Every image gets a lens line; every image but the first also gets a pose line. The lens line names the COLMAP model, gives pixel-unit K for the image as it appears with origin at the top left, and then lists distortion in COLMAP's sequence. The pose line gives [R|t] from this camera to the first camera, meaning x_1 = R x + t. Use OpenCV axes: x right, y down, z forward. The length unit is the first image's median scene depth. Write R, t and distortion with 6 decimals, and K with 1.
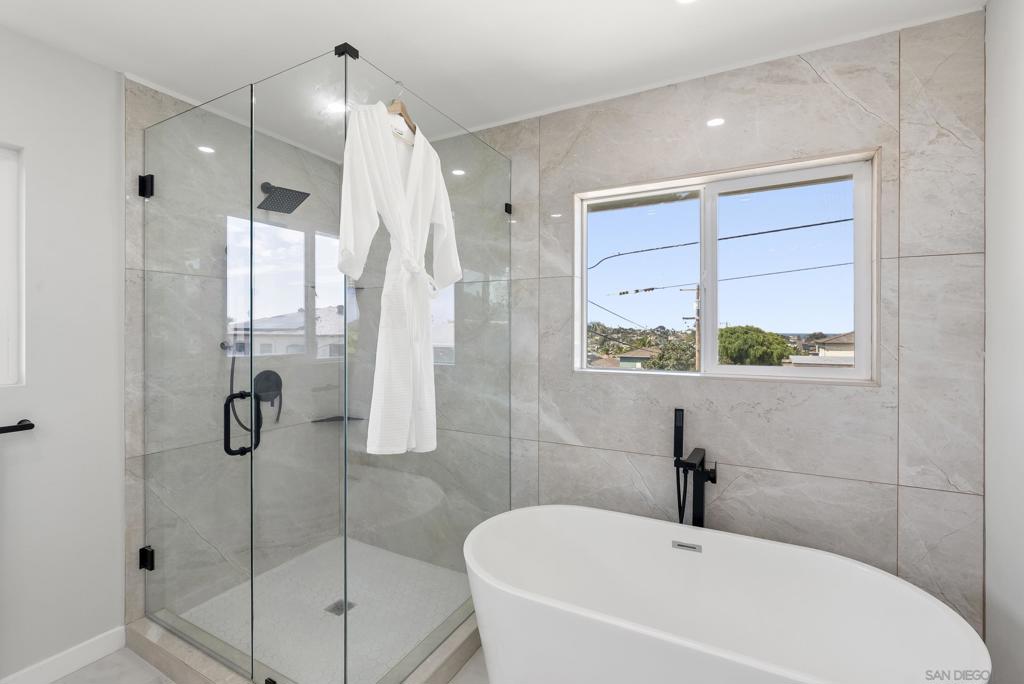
lens RADIAL K [[465.8, 0, 509.3], [0, 465.8, 333.8], [0, 0, 1]] dist [-0.001869, 0.000854]
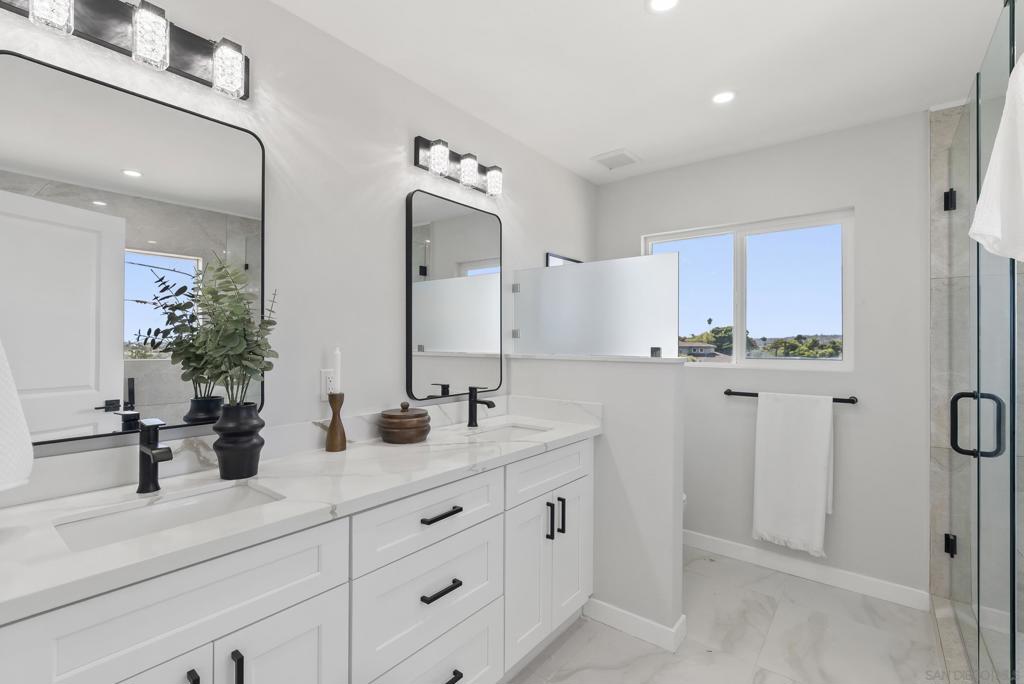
lens RADIAL K [[465.8, 0, 510.3], [0, 465.8, 341.9], [0, 0, 1]] dist [-0.001869, 0.000854]
pose [[-0.156470, -0.004046, -0.987674, 0.453281], [-0.010293, 0.999944, -0.002466, 0.026764], [0.987629, 0.009780, -0.156503, 0.162271]]
